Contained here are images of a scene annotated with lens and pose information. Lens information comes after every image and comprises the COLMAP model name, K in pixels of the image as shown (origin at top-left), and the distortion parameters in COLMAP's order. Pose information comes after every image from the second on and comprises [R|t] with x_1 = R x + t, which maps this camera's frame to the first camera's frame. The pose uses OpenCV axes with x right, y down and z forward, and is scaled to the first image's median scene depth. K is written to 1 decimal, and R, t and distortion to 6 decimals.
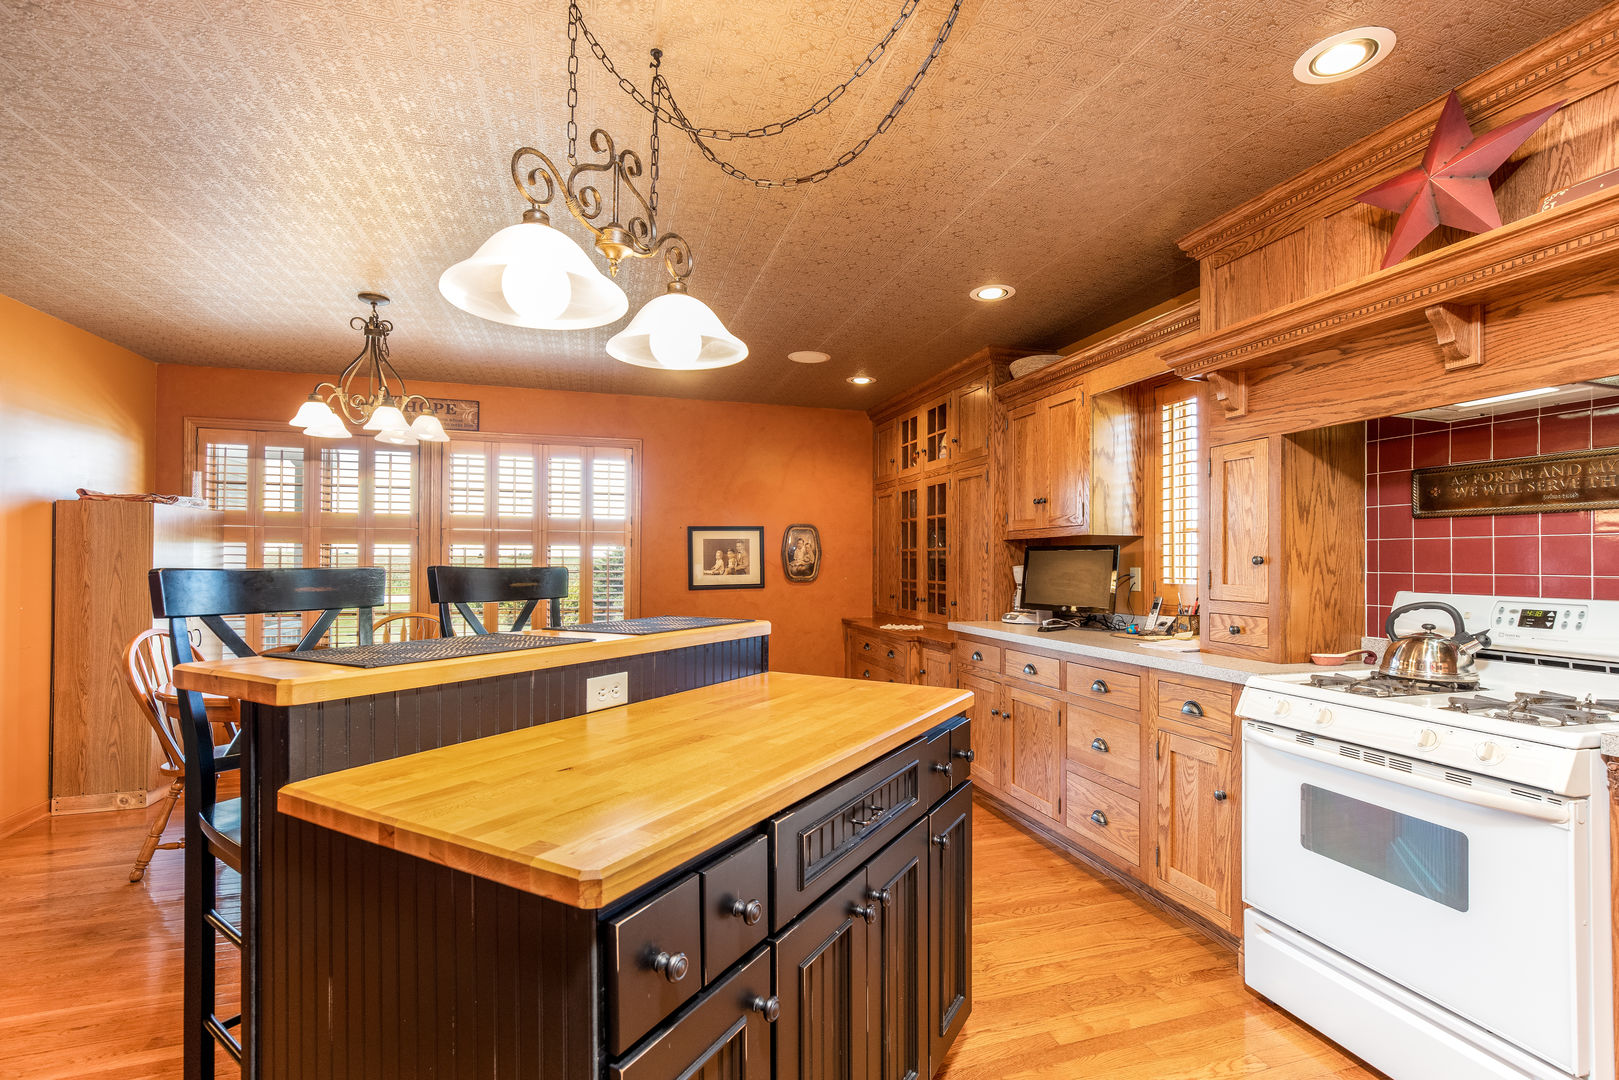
lens RADIAL K [[727.2, 0, 805.5], [0, 727.2, 549.1], [0, 0, 1]] dist [-0.000300, 0.000503]
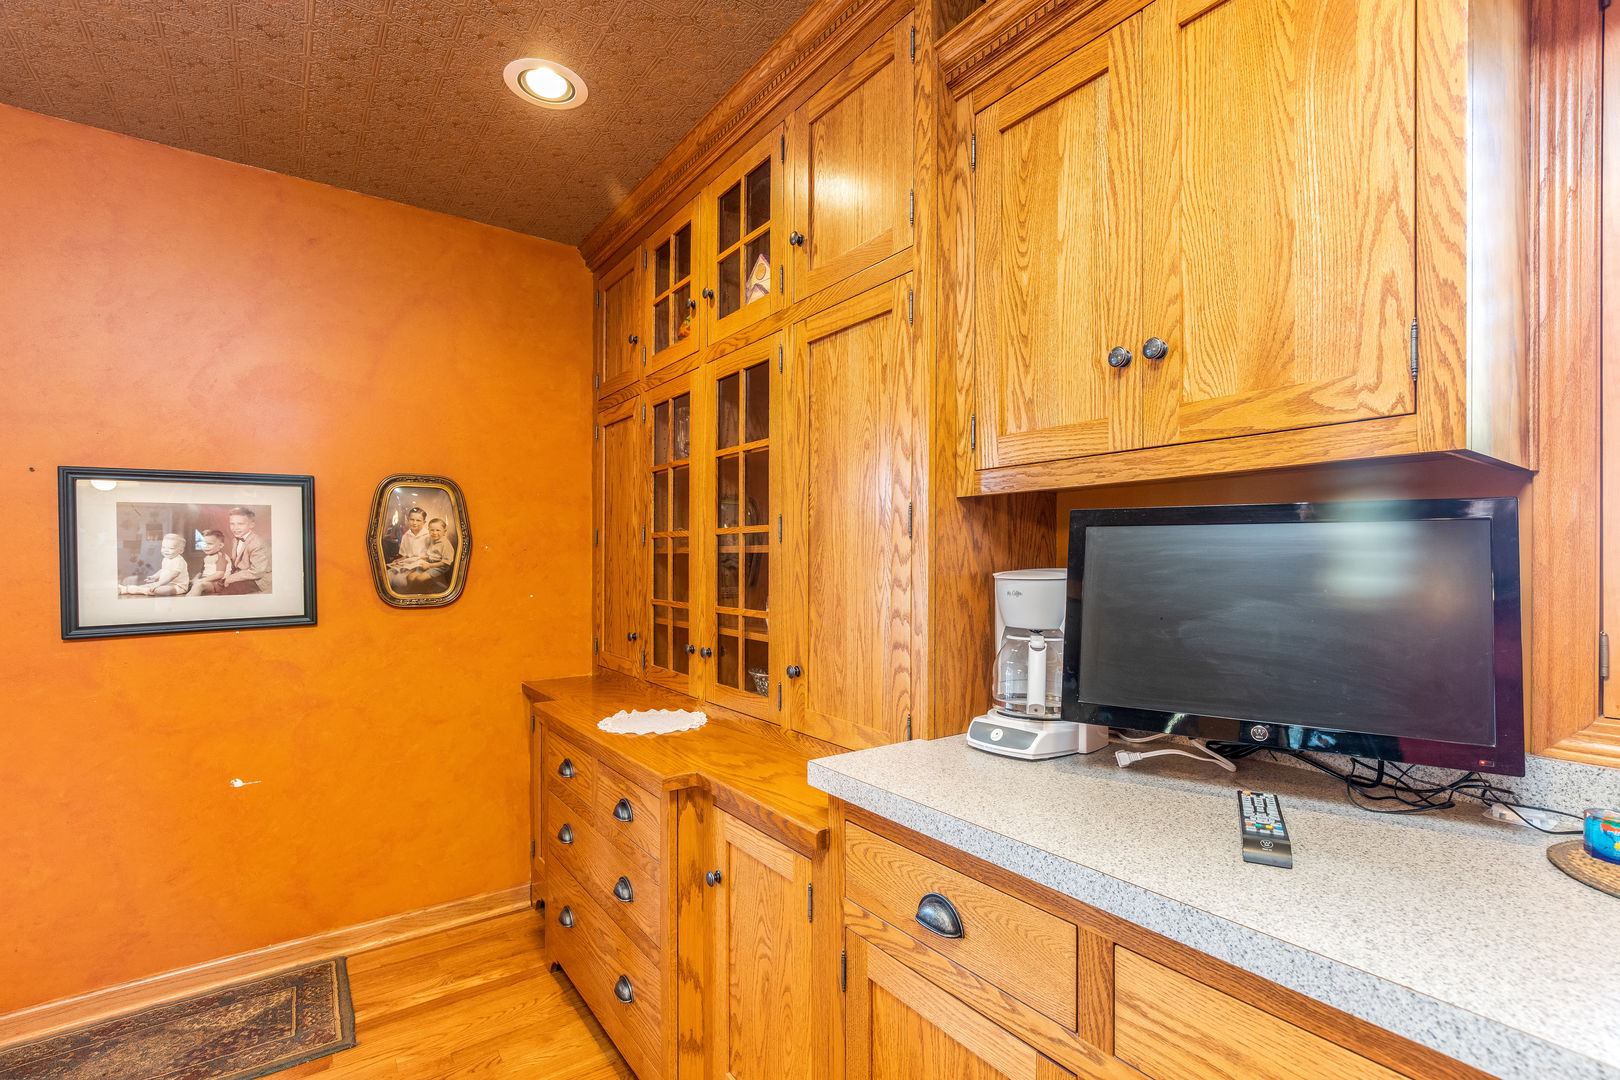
lens RADIAL K [[727.7, 0, 806.0], [0, 727.7, 549.1], [0, 0, 1]] dist [-0.000300, 0.000503]
pose [[0.942810, 0.000957, 0.333330, 0.073888], [-0.002699, 0.999985, 0.004764, 0.008078], [-0.333320, -0.005391, 0.942798, 0.564451]]
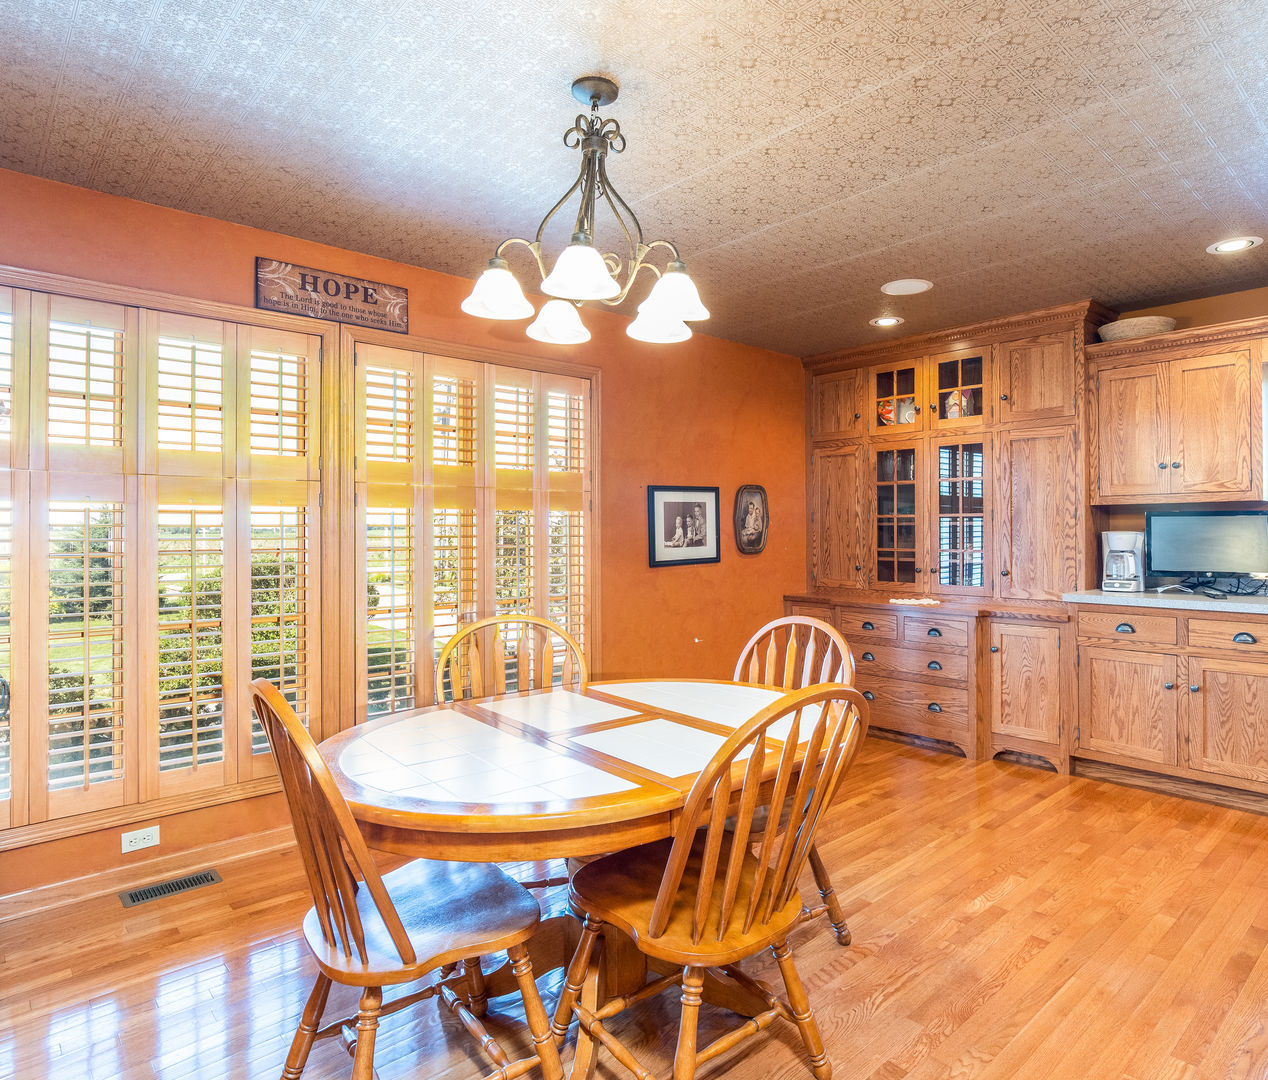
lens RADIAL K [[794.3, 0, 636.0], [0, 794.3, 513.0], [0, 0, 1]] dist [-0.001215, -0.000873]
pose [[0.896751, 0.001930, 0.442531, -0.581239], [-0.000450, 0.999994, -0.003450, 0.001228], [-0.442535, 0.002895, 0.896747, 0.265143]]
